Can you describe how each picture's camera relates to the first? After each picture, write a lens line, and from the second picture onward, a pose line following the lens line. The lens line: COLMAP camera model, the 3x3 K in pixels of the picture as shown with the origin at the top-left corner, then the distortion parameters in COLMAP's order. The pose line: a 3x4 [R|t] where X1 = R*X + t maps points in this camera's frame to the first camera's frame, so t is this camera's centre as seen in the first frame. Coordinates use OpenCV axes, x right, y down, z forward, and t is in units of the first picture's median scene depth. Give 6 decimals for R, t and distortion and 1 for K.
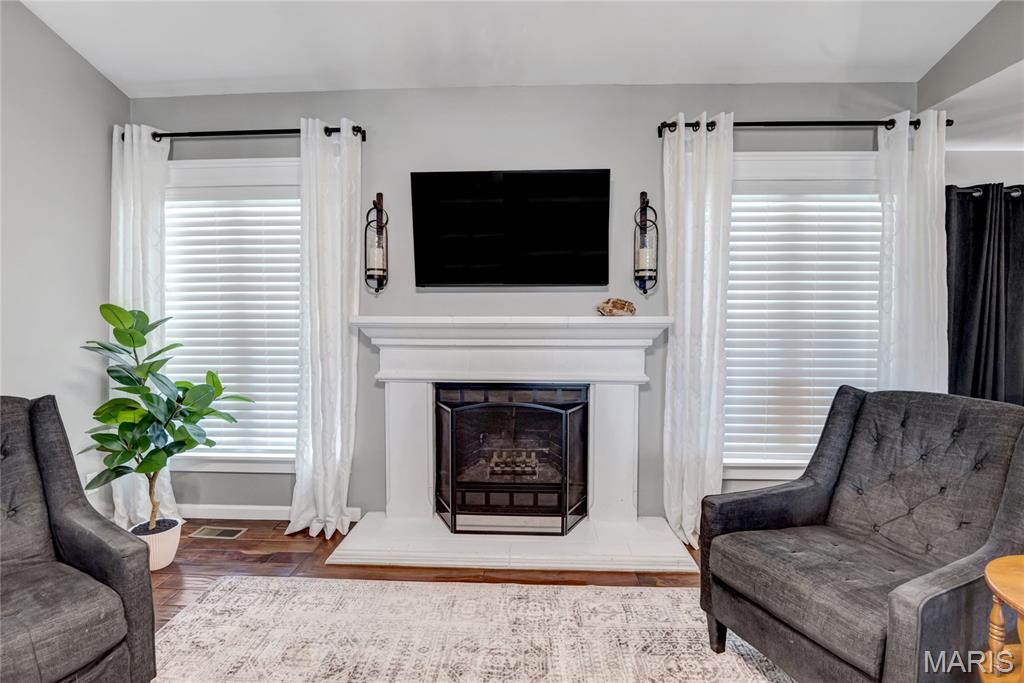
lens RADIAL K [[478.5, 0, 515.9], [0, 478.5, 336.6], [0, 0, 1]] dist [-0.012428, -0.006967]
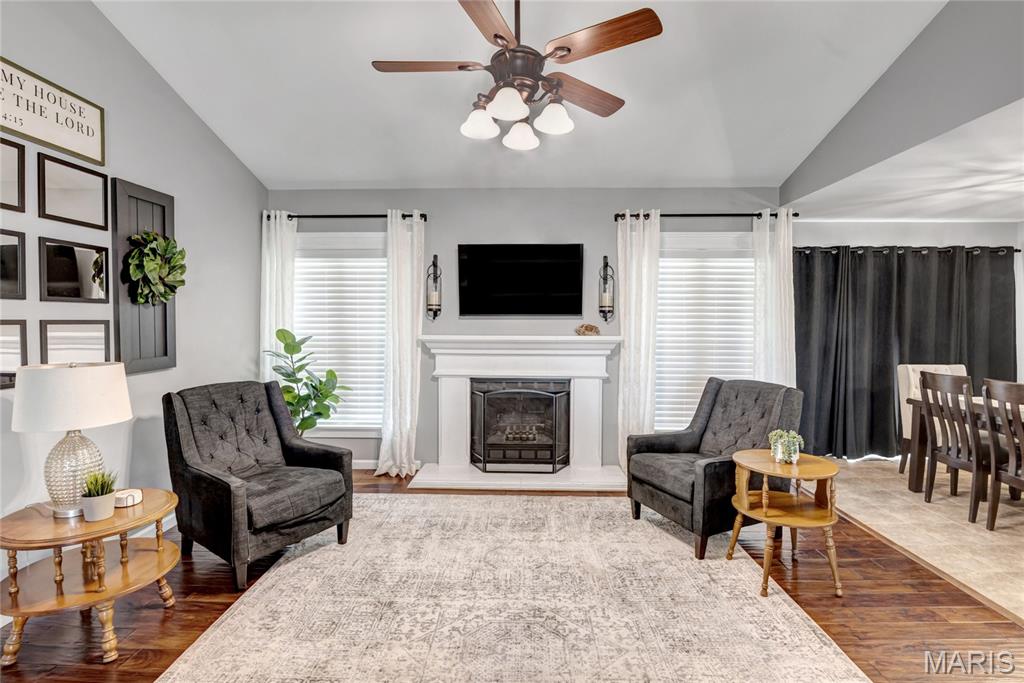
lens RADIAL K [[478.5, 0, 515.9], [0, 478.5, 336.6], [0, 0, 1]] dist [-0.012428, -0.006967]
pose [[0.999888, 0.002879, 0.014709, -0.049173], [-0.002644, 0.999869, -0.015960, -0.013231], [-0.014753, 0.015919, 0.999764, -0.569961]]
